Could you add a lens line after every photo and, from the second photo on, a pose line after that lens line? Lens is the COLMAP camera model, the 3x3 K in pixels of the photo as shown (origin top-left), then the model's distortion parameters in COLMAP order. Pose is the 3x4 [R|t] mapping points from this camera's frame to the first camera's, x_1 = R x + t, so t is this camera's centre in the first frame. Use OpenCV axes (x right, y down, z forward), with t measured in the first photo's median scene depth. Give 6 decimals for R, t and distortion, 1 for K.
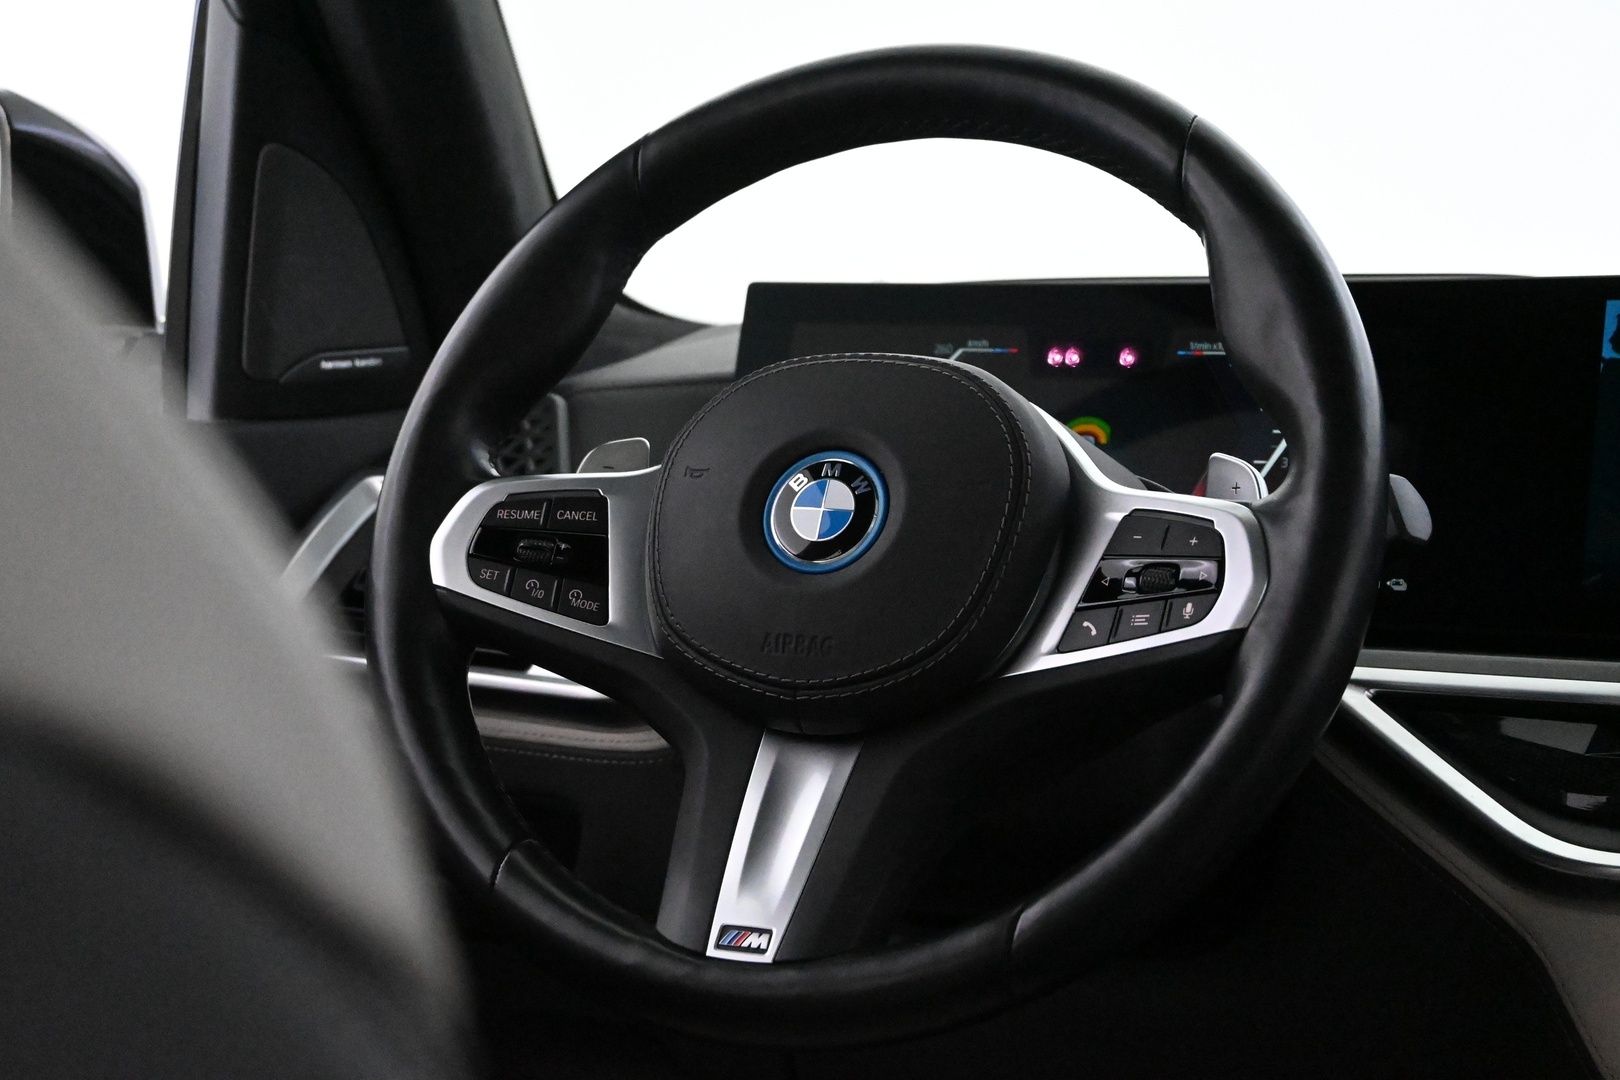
lens RADIAL K [[2772.1, 0, 810.0], [0, 2772.1, 540.0], [0, 0, 1]] dist [0.004924, -0.001677]
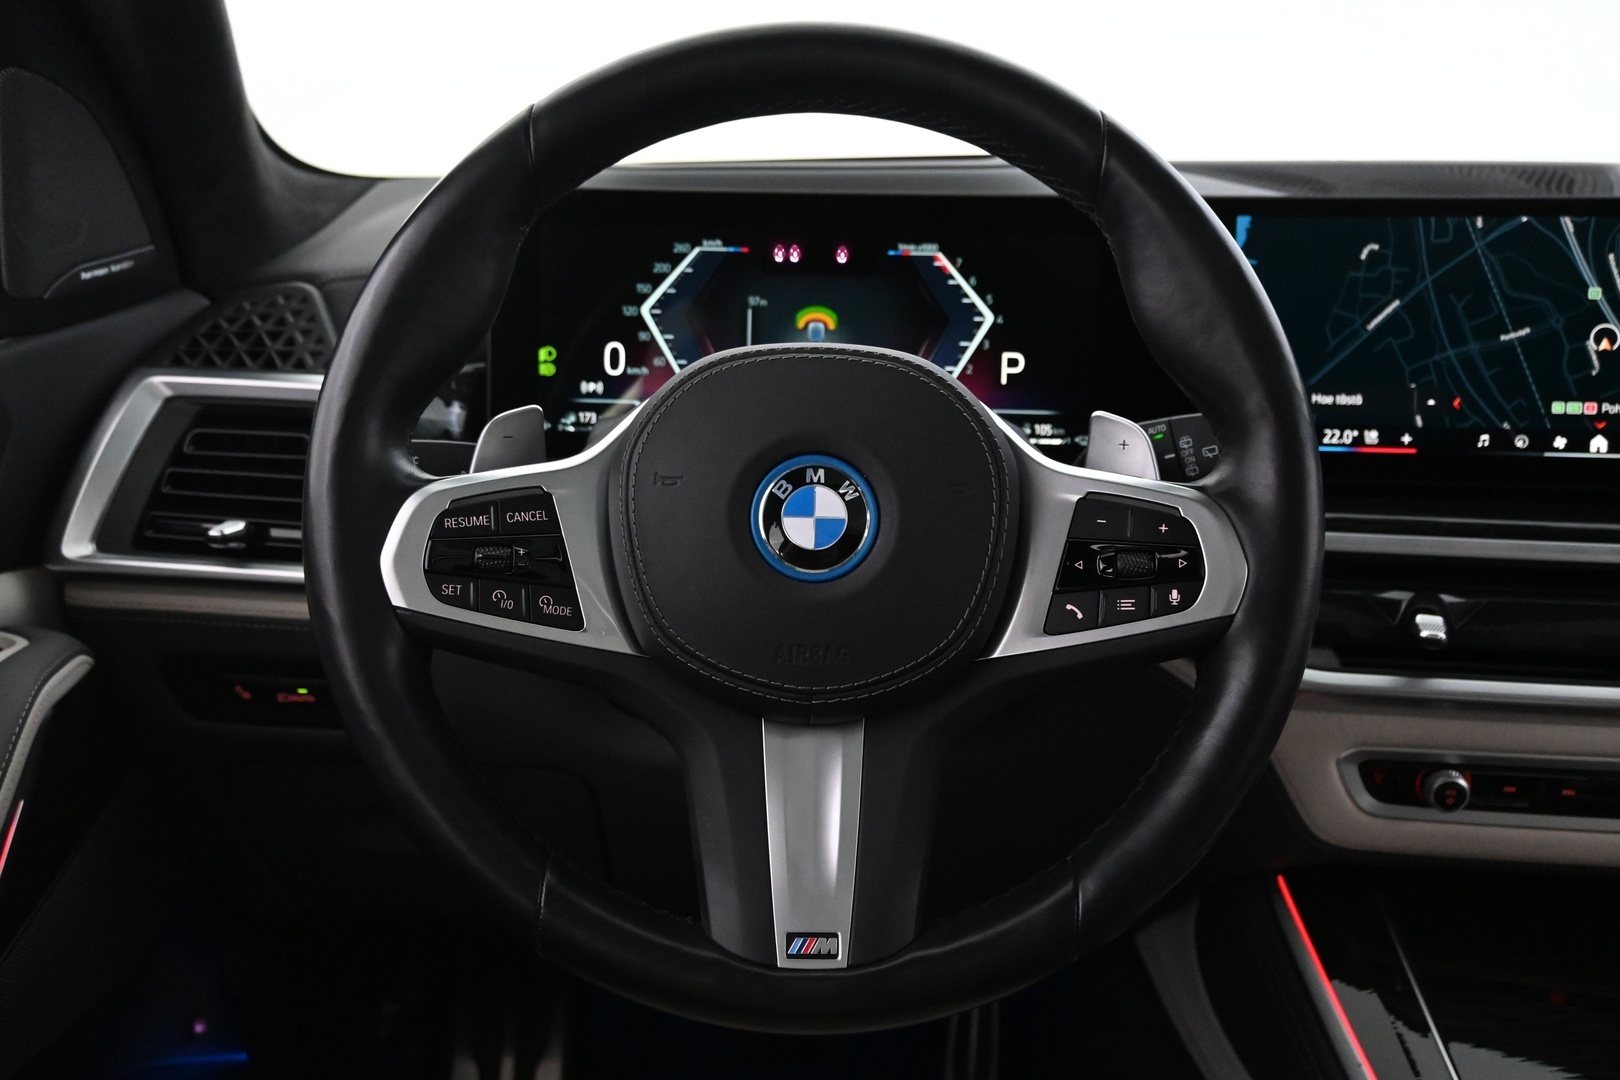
lens RADIAL K [[1423.5, 0, 810.0], [0, 1423.5, 540.0], [0, 0, 1]] dist [-0.003794, -0.007321]
pose [[0.908028, -0.138314, 0.395417, -0.205684], [0.025657, 0.960510, 0.277060, -0.148239], [-0.418123, -0.241433, 0.875719, 0.521497]]
